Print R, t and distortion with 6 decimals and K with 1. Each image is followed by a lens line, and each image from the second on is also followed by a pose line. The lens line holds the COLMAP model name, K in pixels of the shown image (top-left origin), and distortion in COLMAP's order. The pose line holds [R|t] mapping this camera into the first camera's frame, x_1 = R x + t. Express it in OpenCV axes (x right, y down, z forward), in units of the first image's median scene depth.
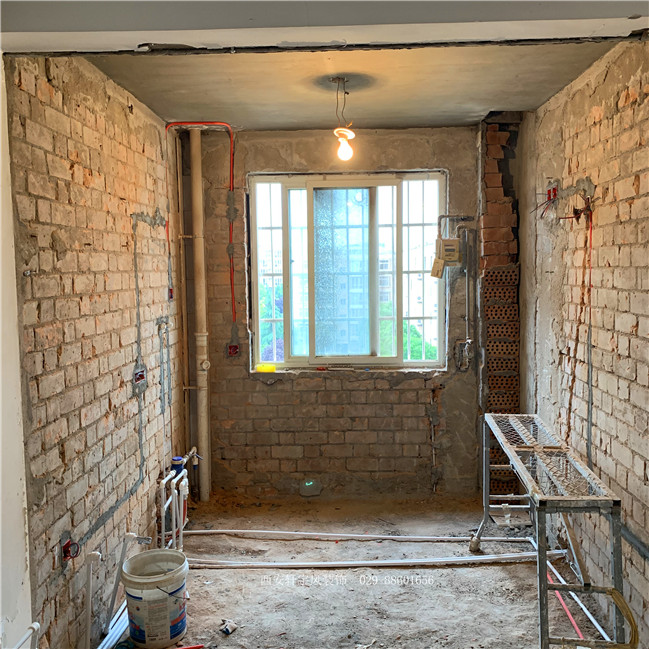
lens RADIAL K [[712.6, 0, 324.5], [0, 712.6, 324.5], [0, 0, 1]] dist [0.008759, 0.011385]
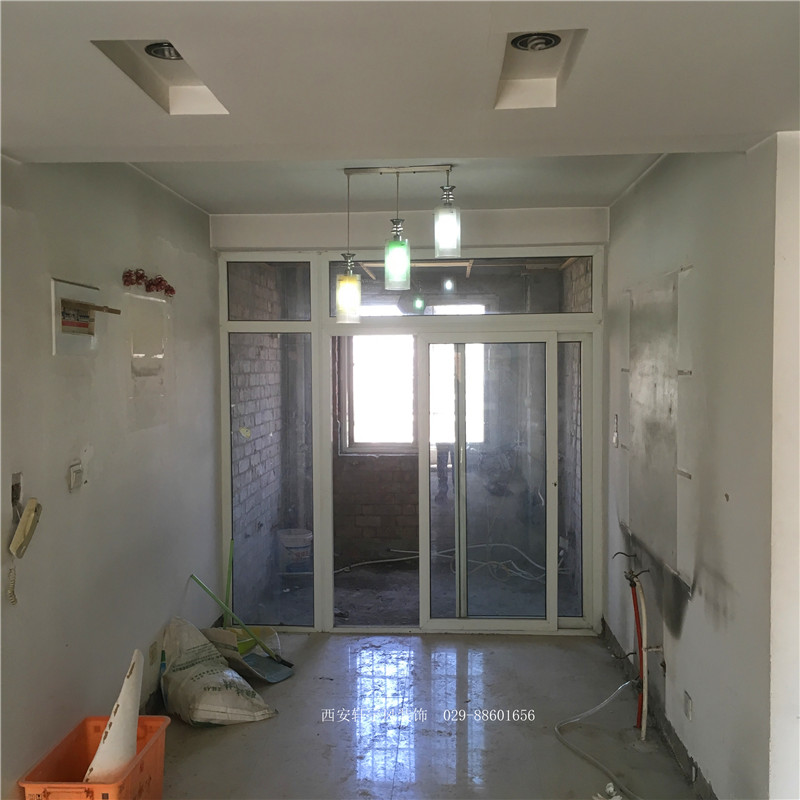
lens RADIAL K [[830.1, 0, 399.8], [0, 830.1, 425.4], [0, 0, 1]] dist [0.016895, 0.013016]
pose [[0.999936, 0.007920, -0.008136, 0.012332], [-0.007994, 0.999926, -0.009175, 0.029180], [0.008063, 0.009239, 0.999925, -0.437052]]
